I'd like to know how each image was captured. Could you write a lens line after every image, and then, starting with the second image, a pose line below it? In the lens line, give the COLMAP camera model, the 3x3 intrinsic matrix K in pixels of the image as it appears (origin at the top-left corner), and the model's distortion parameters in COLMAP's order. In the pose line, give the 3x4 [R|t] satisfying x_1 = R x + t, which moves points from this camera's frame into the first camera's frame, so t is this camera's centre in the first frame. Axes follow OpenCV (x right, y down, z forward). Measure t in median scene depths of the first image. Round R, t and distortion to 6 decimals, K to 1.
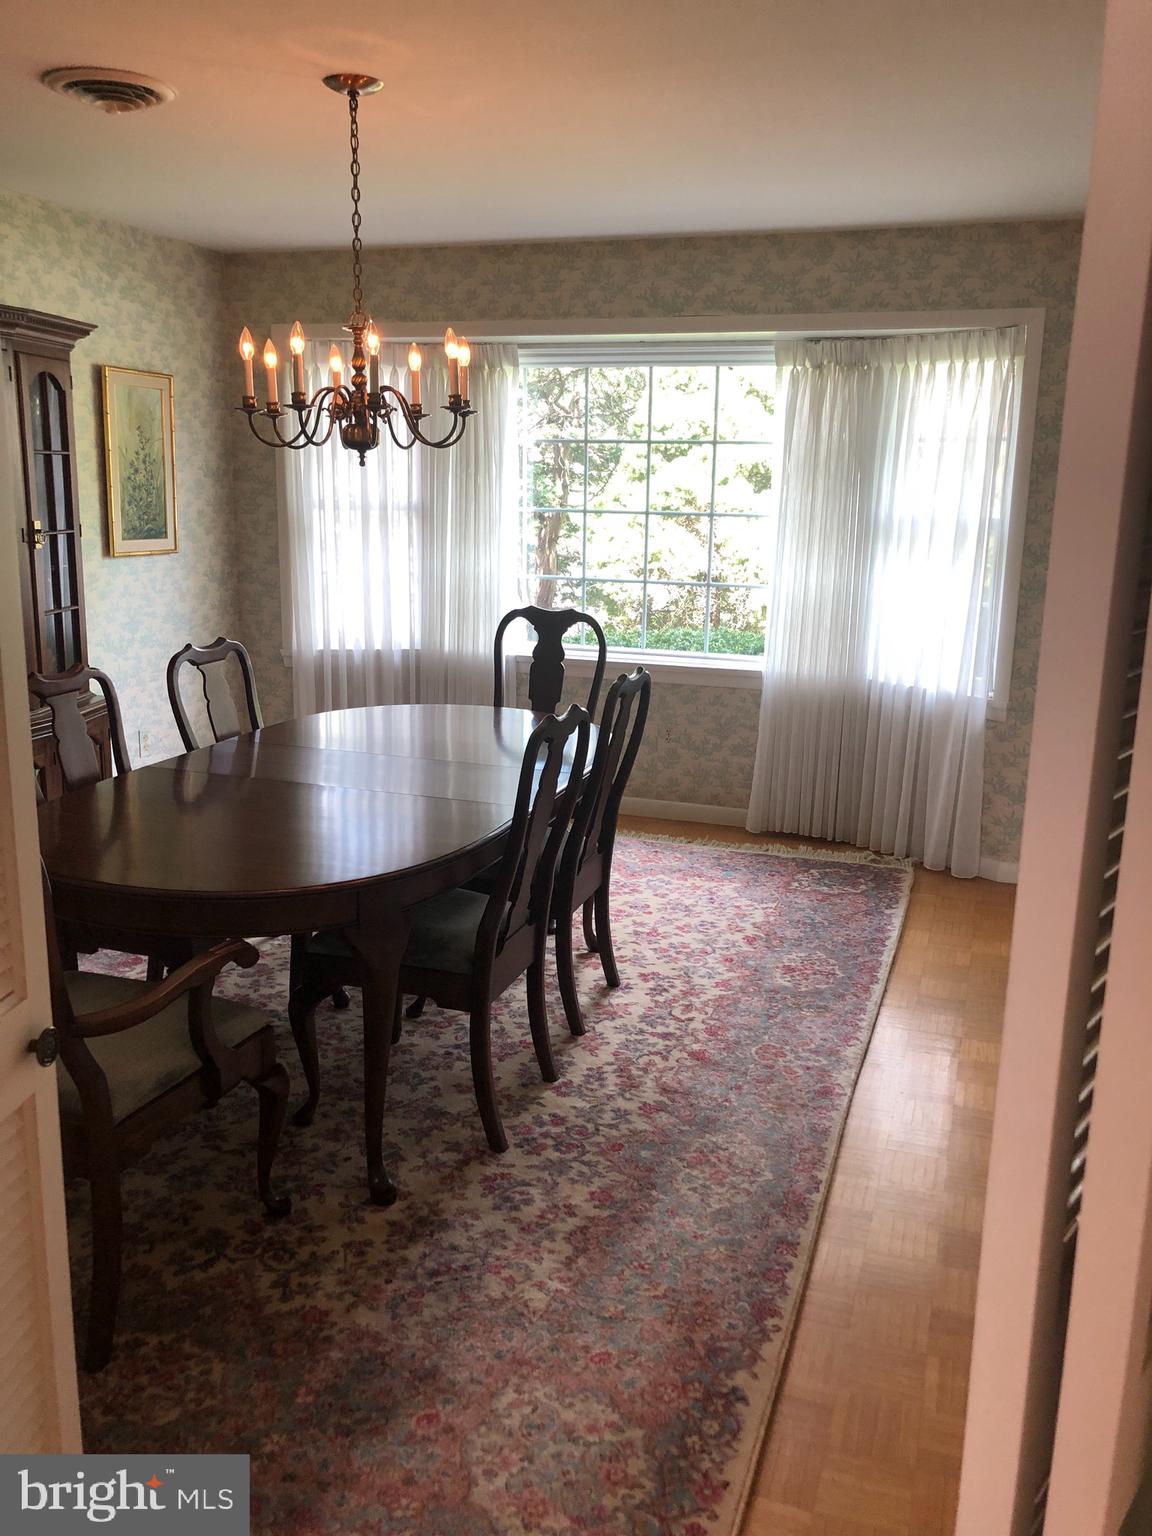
lens RADIAL K [[1270.9, 0, 576.0], [0, 1270.9, 768.0], [0, 0, 1]] dist [0.020787, 0.001127]
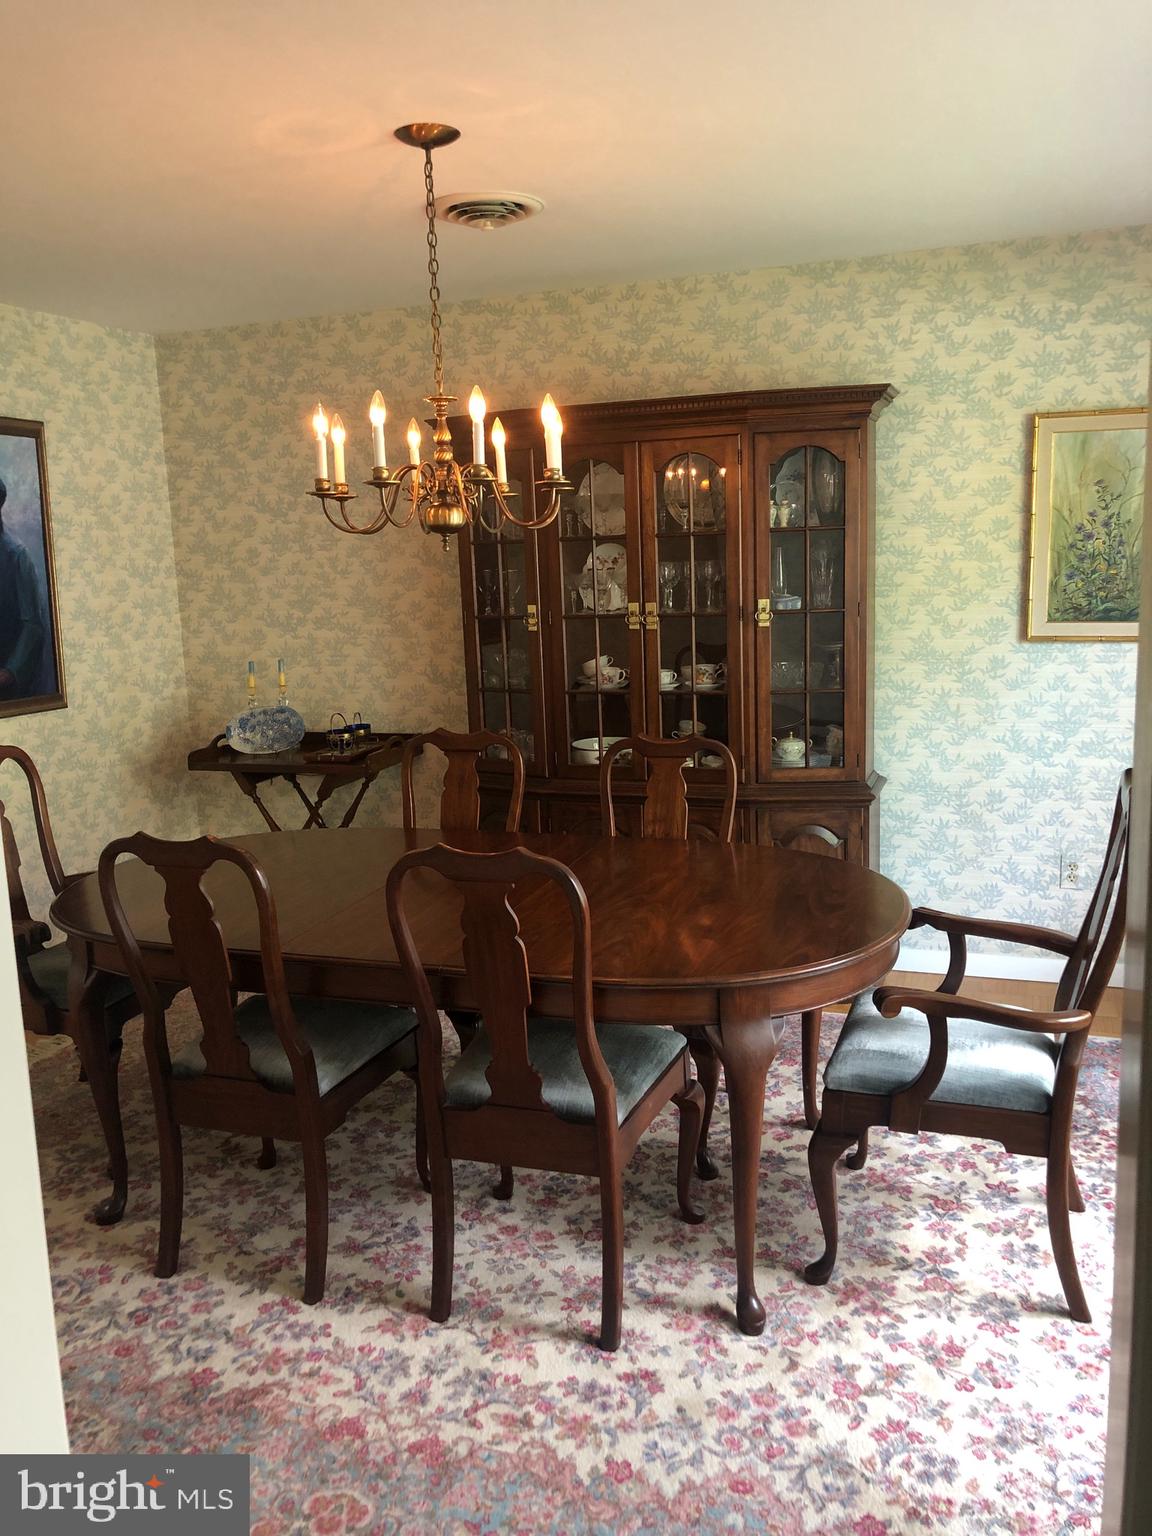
lens RADIAL K [[1270.9, 0, 576.0], [0, 1270.9, 768.0], [0, 0, 1]] dist [0.020787, 0.001127]
pose [[-0.012099, 0.159986, -0.987045, 0.611251], [-0.200093, 0.966765, 0.159151, -0.204685], [0.979702, 0.199426, 0.020315, 0.917642]]
